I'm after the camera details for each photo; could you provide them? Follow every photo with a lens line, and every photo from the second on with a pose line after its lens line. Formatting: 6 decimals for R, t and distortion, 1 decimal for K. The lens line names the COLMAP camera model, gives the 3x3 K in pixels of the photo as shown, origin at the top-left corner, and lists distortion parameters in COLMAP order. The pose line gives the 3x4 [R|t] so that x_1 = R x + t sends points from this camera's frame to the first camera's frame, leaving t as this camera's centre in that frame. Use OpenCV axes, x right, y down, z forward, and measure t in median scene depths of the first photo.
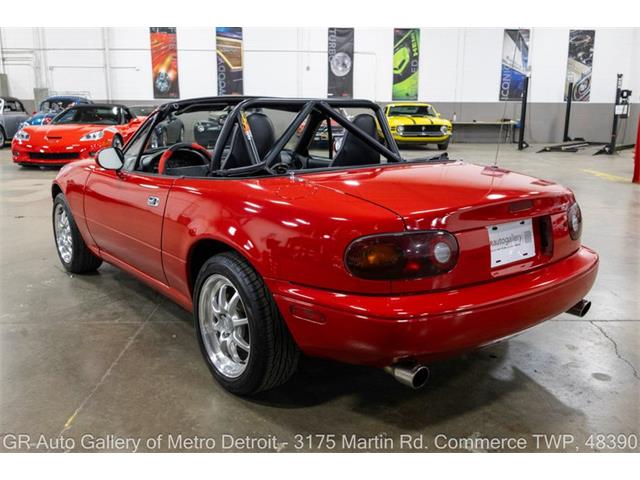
lens RADIAL K [[591.6, 0, 307.1], [0, 591.6, 239.7], [0, 0, 1]] dist [0.009490, -0.014929]
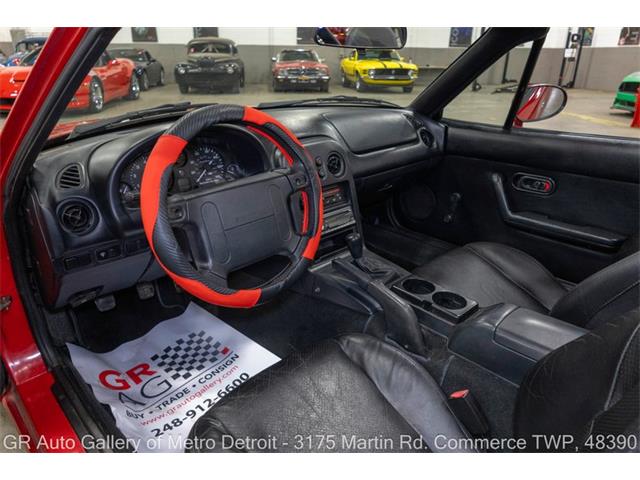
lens RADIAL K [[436.7, 0, 309.8], [0, 436.7, 236.8], [0, 0, 1]] dist [0.018231, -0.003270]
pose [[0.994427, -0.036625, 0.098866, -0.035954], [0.019029, 0.984674, 0.173367, -0.026280], [-0.103701, -0.170519, 0.979882, 0.145733]]
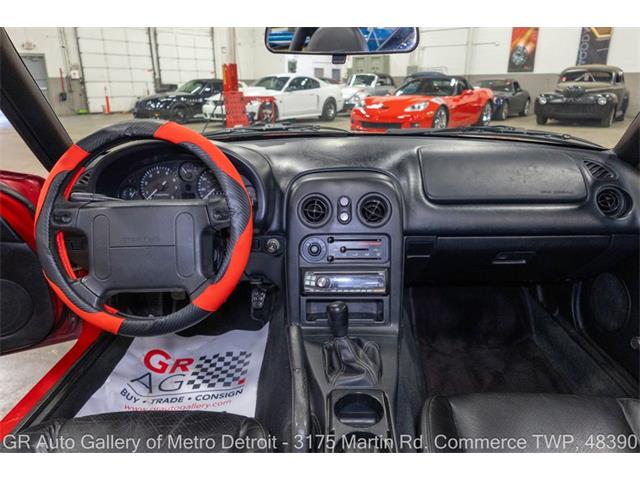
lens RADIAL K [[434.8, 0, 320.0], [0, 434.8, 240.0], [0, 0, 1]] dist [0.020105, -0.034792]
pose [[0.781692, 0.201225, -0.590311, 0.000034], [-0.129040, 0.978221, 0.162580, -0.029468], [0.610169, -0.050914, 0.790633, 0.168583]]
